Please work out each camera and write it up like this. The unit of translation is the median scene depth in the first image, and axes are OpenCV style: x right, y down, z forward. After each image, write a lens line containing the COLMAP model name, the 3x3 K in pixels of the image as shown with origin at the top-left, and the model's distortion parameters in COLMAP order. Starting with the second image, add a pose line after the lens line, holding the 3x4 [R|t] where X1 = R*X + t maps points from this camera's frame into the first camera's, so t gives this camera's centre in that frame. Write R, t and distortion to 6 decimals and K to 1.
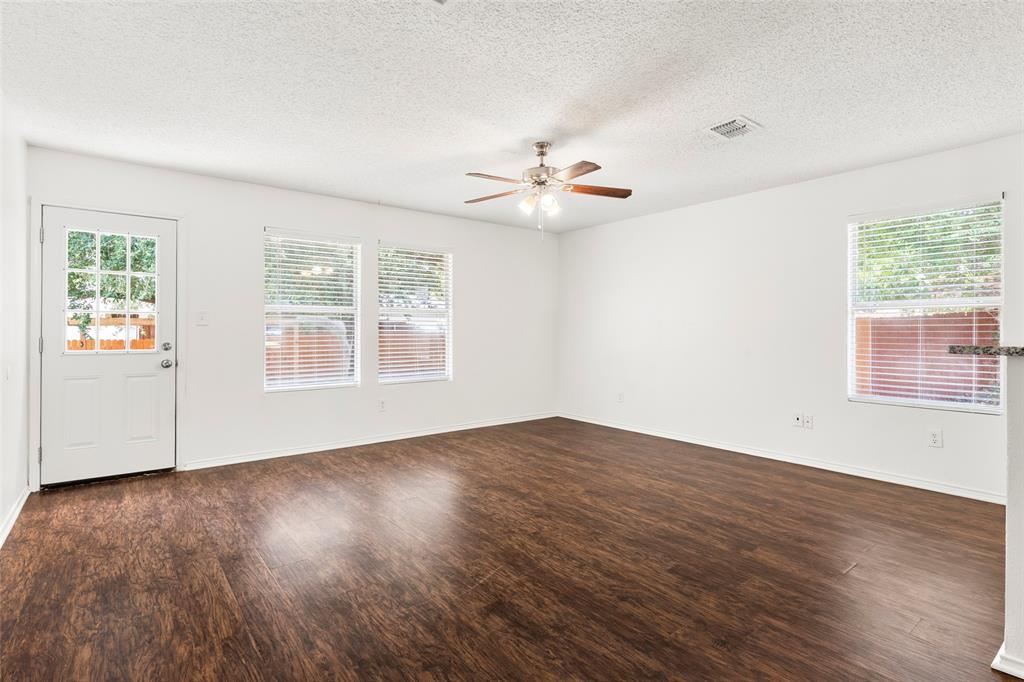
lens RADIAL K [[493.7, 0, 502.7], [0, 493.7, 337.2], [0, 0, 1]] dist [0.009499, 0.000044]
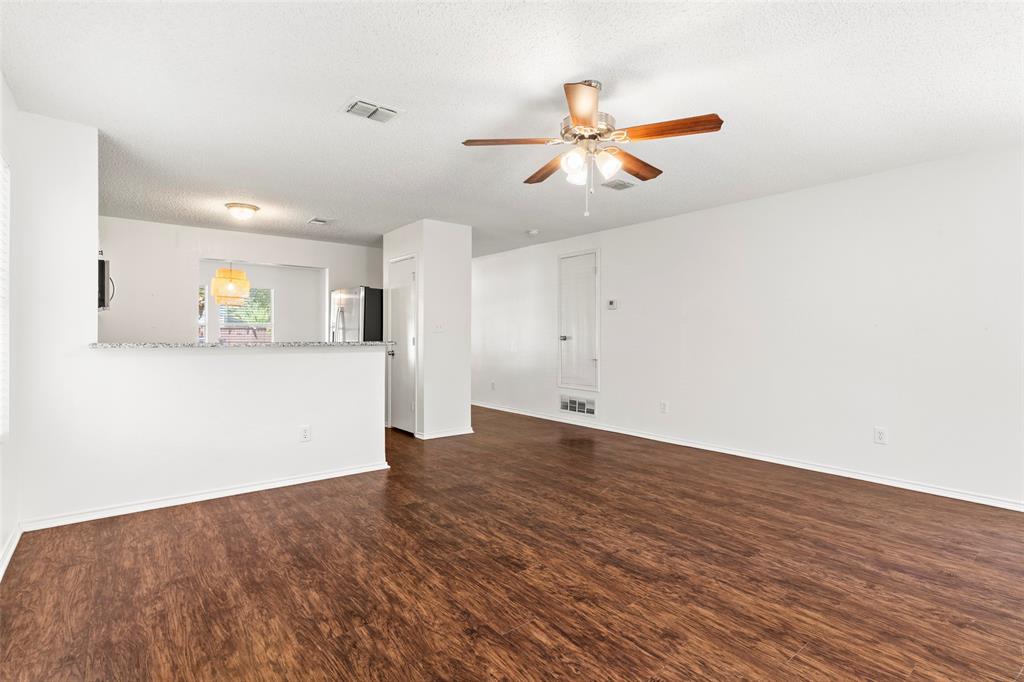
lens RADIAL K [[493.7, 0, 504.7], [0, 493.7, 334.6], [0, 0, 1]] dist [0.009499, 0.000044]
pose [[-0.999950, -0.006016, -0.007963, 0.247553], [-0.006089, 0.999939, 0.009251, -0.026194], [0.007907, 0.009299, -0.999926, 2.069641]]
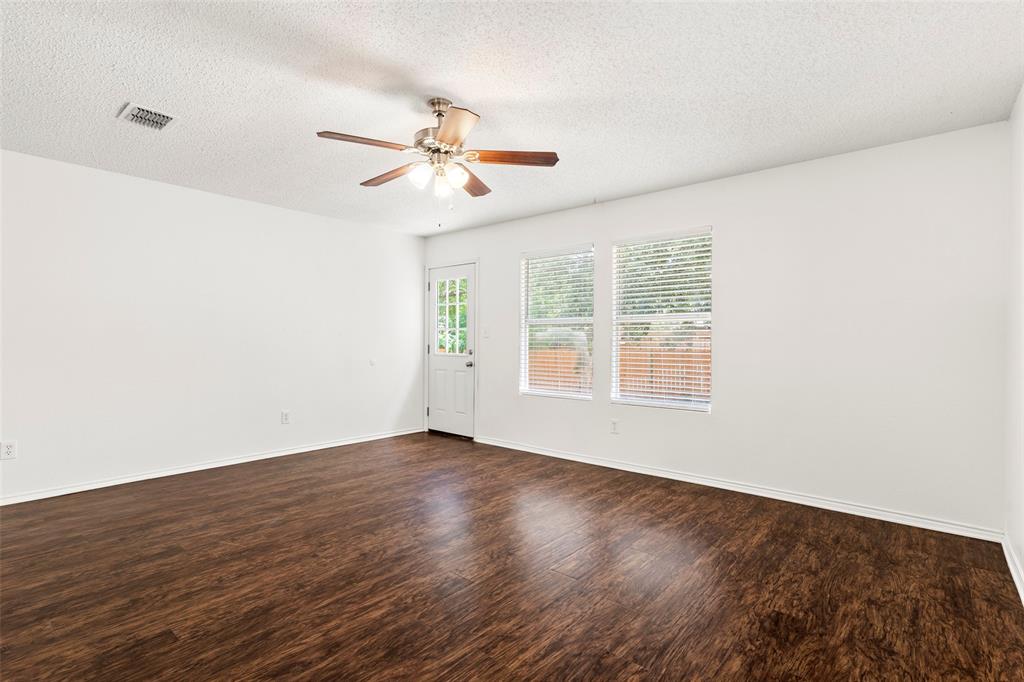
lens RADIAL K [[493.7, 0, 504.0], [0, 493.7, 340.2], [0, 0, 1]] dist [0.009499, 0.000044]
pose [[0.194951, -0.000730, -0.980813, 1.027949], [-0.018149, 0.999826, -0.004351, -0.014910], [0.980645, 0.018649, 0.194903, 1.127064]]
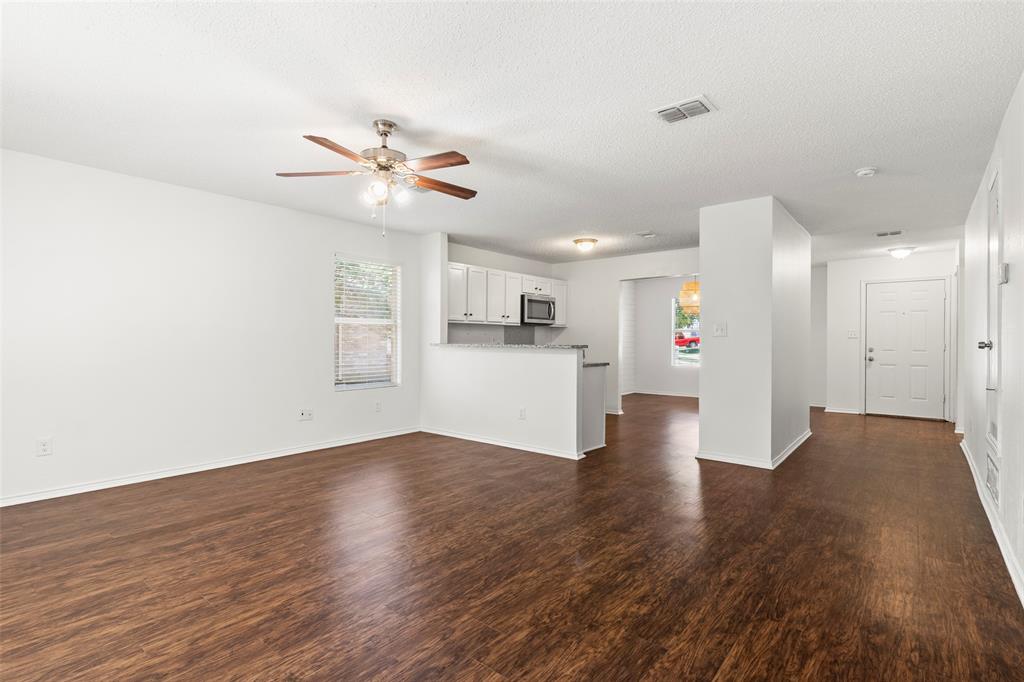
lens RADIAL K [[493.7, 0, 503.8], [0, 493.7, 342.3], [0, 0, 1]] dist [0.009499, 0.000044]
pose [[-0.206193, -0.007561, 0.978482, -0.963060], [0.011148, 0.999887, 0.010075, -0.017746], [-0.978448, 0.012985, -0.206085, 1.155549]]
